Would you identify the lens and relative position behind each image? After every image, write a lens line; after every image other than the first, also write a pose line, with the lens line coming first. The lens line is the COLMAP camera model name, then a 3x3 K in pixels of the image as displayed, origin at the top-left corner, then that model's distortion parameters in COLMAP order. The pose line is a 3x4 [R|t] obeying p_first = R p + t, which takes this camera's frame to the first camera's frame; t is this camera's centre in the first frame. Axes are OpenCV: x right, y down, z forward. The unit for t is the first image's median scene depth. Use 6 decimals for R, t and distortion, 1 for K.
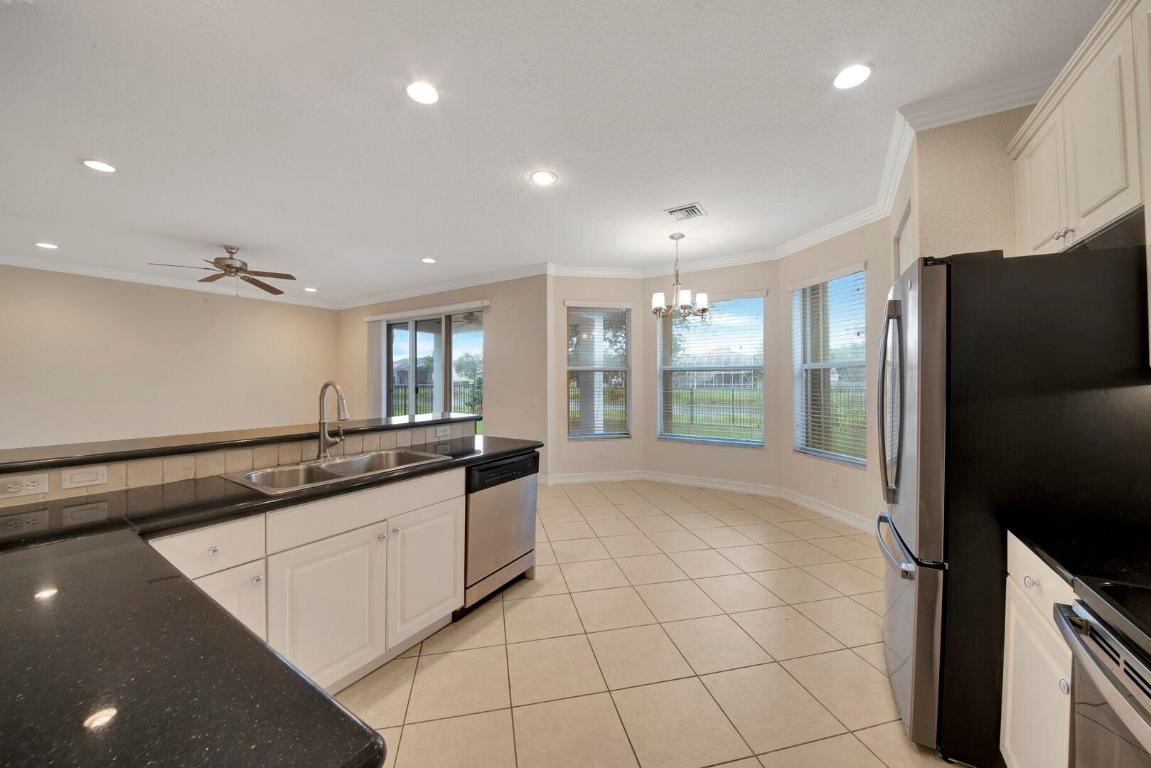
lens RADIAL K [[409.4, 0, 578.2], [0, 409.4, 377.5], [0, 0, 1]] dist [-0.001206, -0.000476]
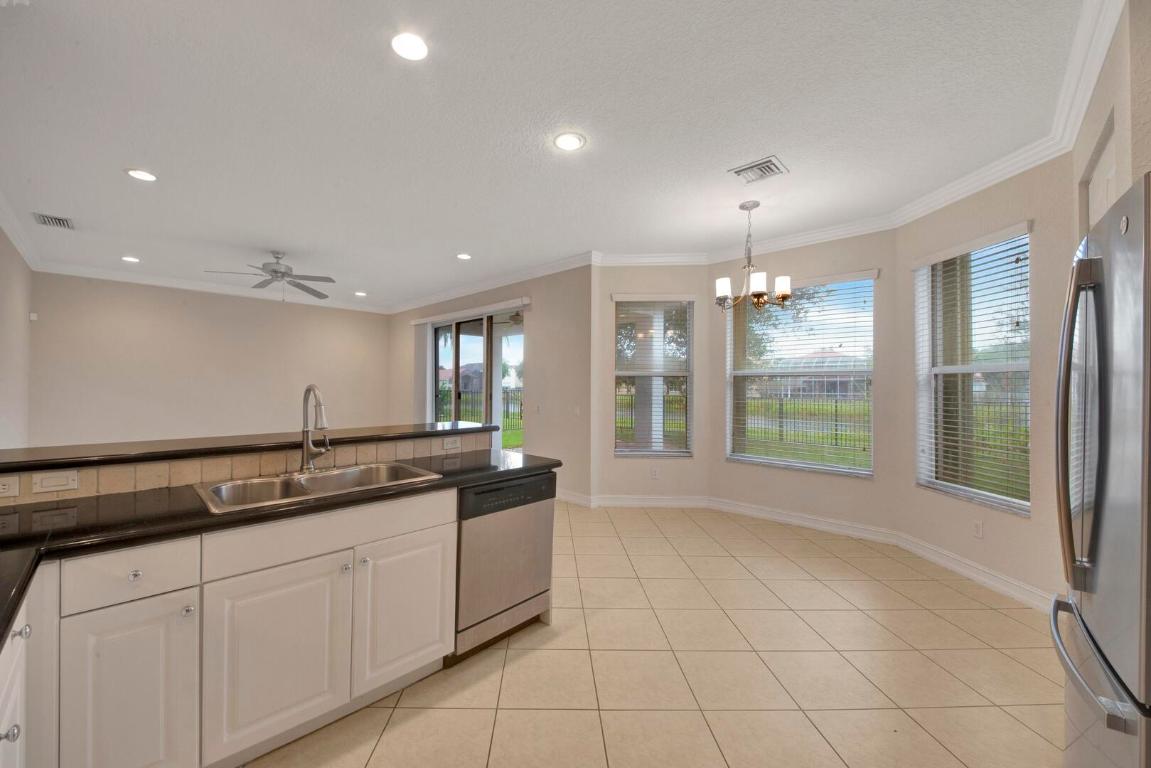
lens RADIAL K [[448.7, 0, 542.2], [0, 448.7, 386.9], [0, 0, 1]] dist [-0.000963, -0.000755]
pose [[0.975442, 0.009866, -0.220035, 0.066454], [-0.008258, 0.999932, 0.008227, 0.000520], [0.220101, -0.006208, 0.975457, 0.097187]]
